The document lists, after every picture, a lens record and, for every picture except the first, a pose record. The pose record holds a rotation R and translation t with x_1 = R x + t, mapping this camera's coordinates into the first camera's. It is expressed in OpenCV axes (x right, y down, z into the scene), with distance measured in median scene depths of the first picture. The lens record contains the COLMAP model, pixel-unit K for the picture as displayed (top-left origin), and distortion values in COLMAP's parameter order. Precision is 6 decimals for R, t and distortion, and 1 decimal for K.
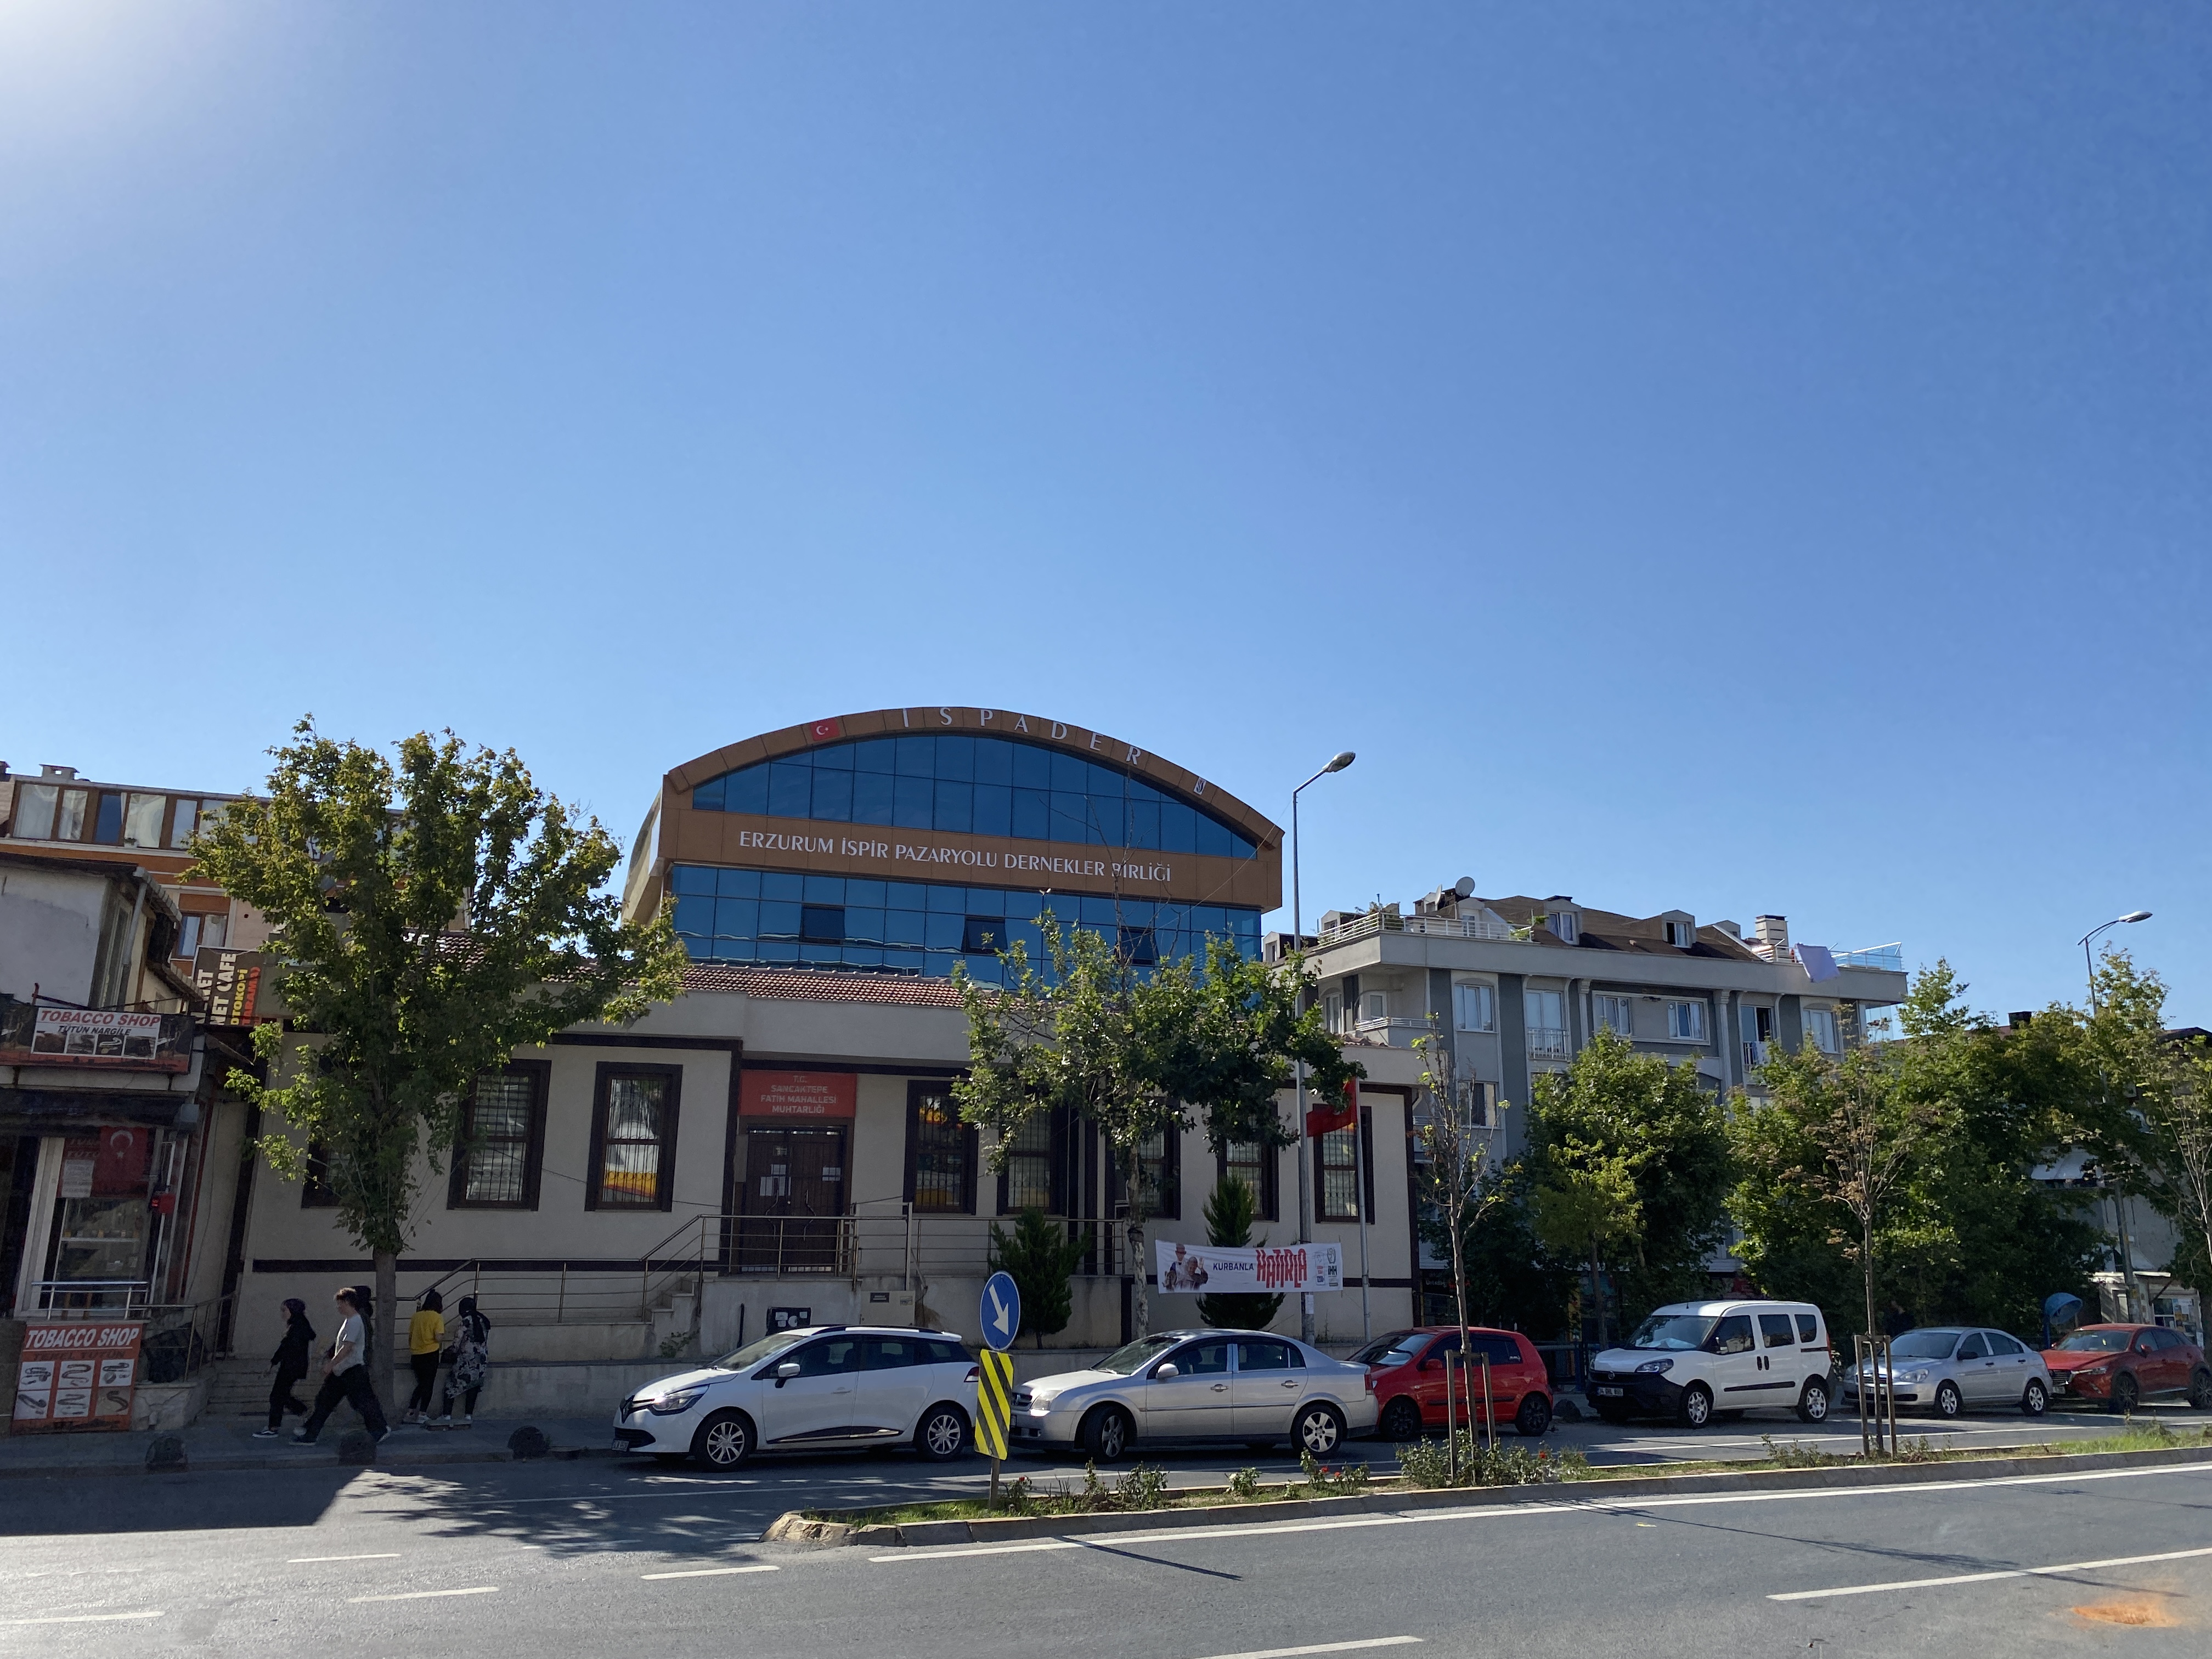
lens RADIAL K [[1691.3, 0, 1091.9], [0, 1691.3, 819.1], [0, 0, 1]] dist [0.023096, -0.000152]
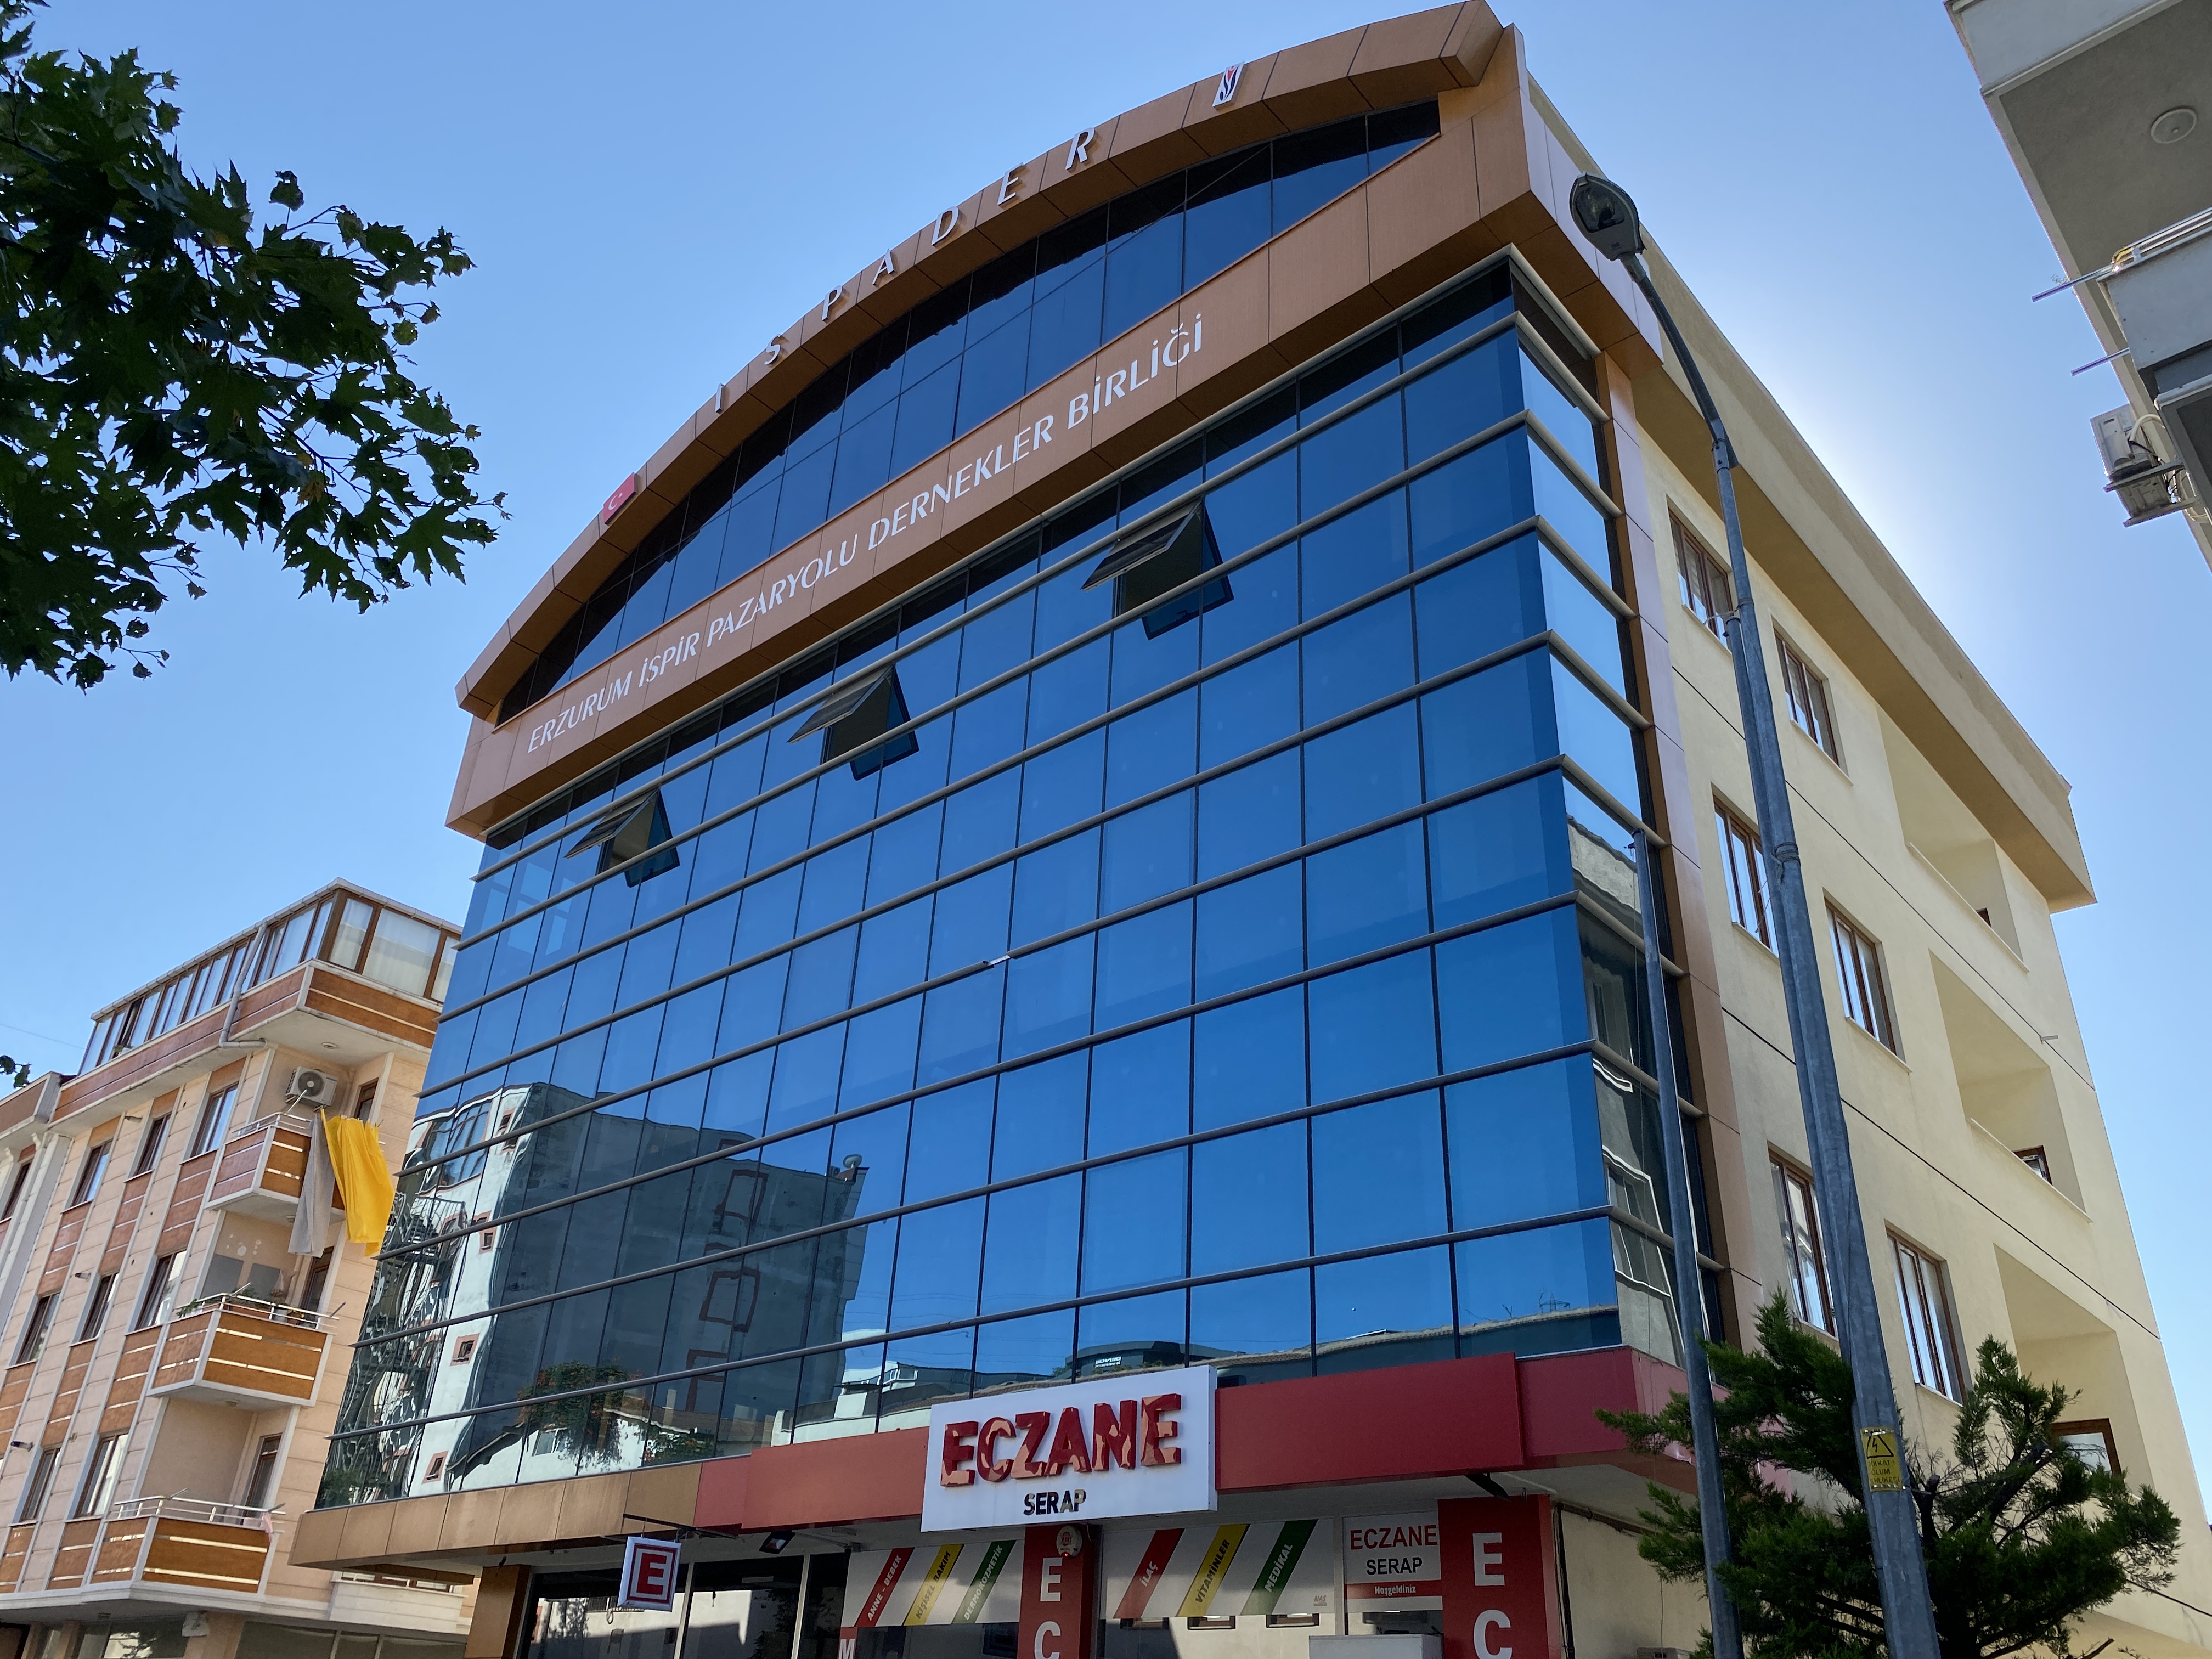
lens RADIAL K [[1694.3, 0, 1090.3], [0, 1694.3, 852.4], [0, 0, 1]] dist [0.014991, 0.004114]
pose [[0.465666, -0.412854, -0.782756, 0.270726], [0.169964, 0.909766, -0.378732, 0.263415], [0.868486, 0.043323, 0.493818, 0.833231]]
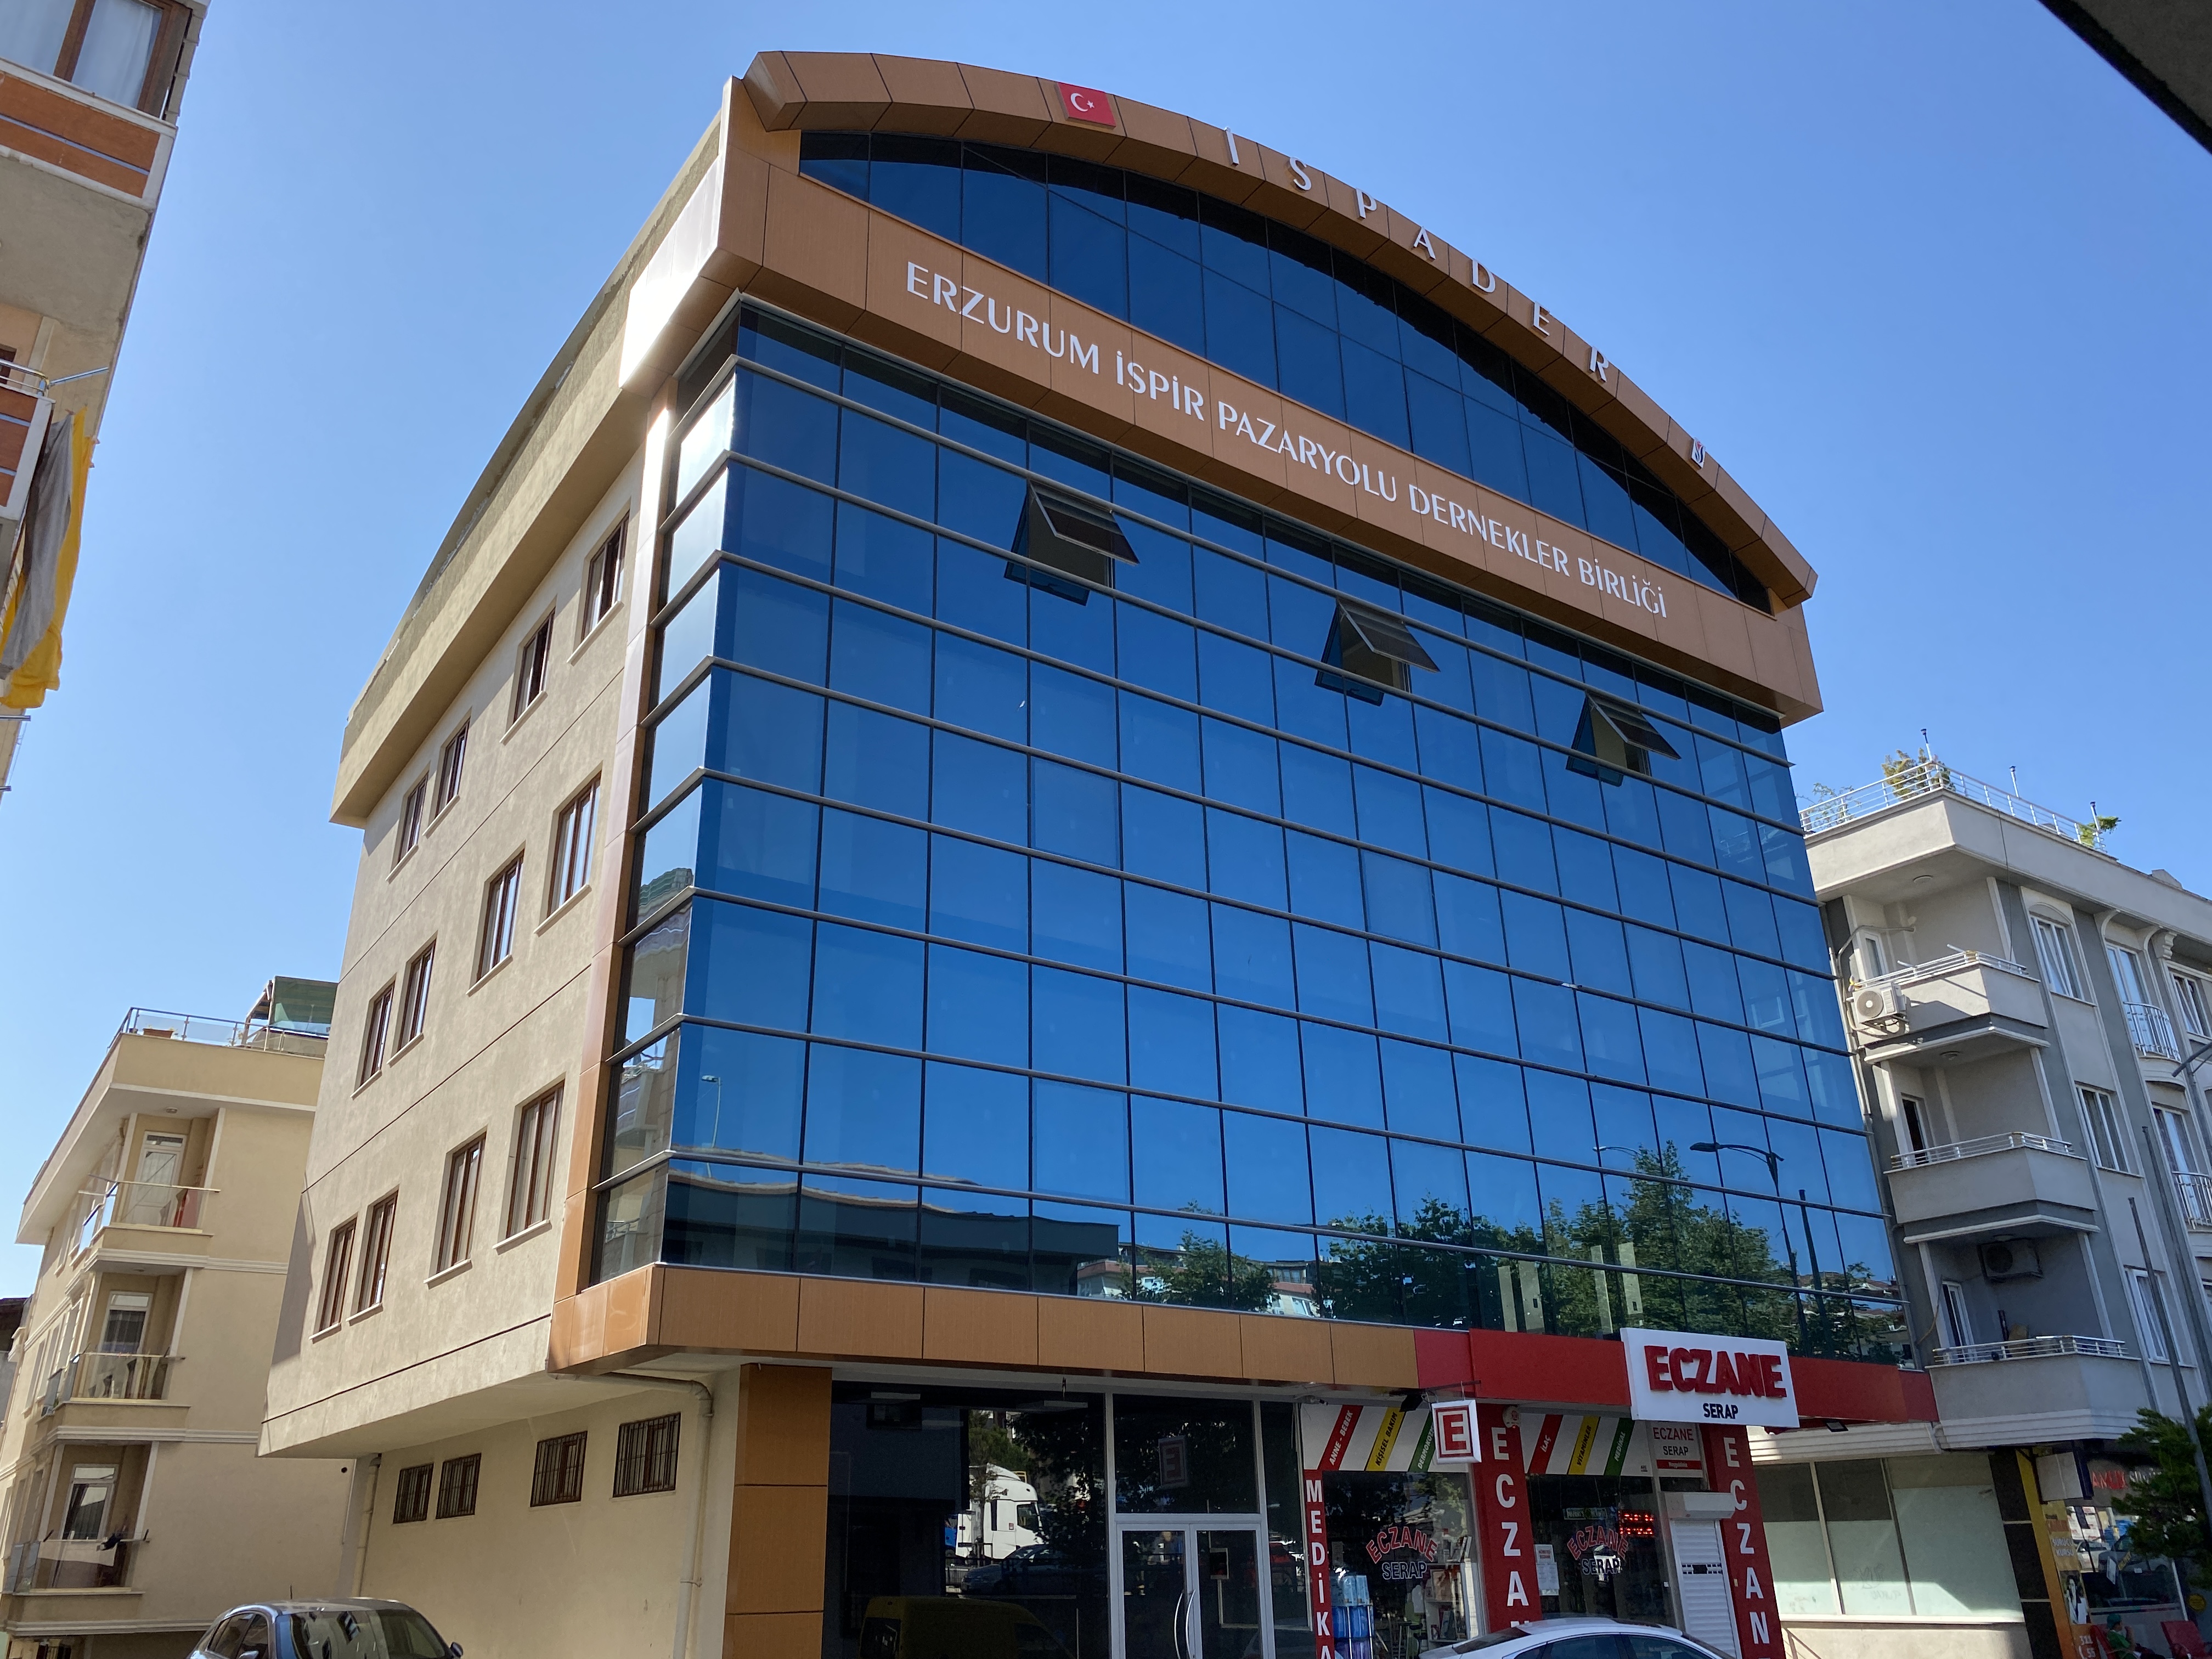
lens RADIAL K [[1691.3, 0, 1091.9], [0, 1691.3, 819.1], [0, 0, 1]] dist [0.023096, -0.000152]
pose [[0.968036, 0.080540, 0.237529, -0.234448], [-0.038863, 0.983768, -0.175189, 0.192381], [-0.247783, 0.160358, 0.955452, 0.590722]]
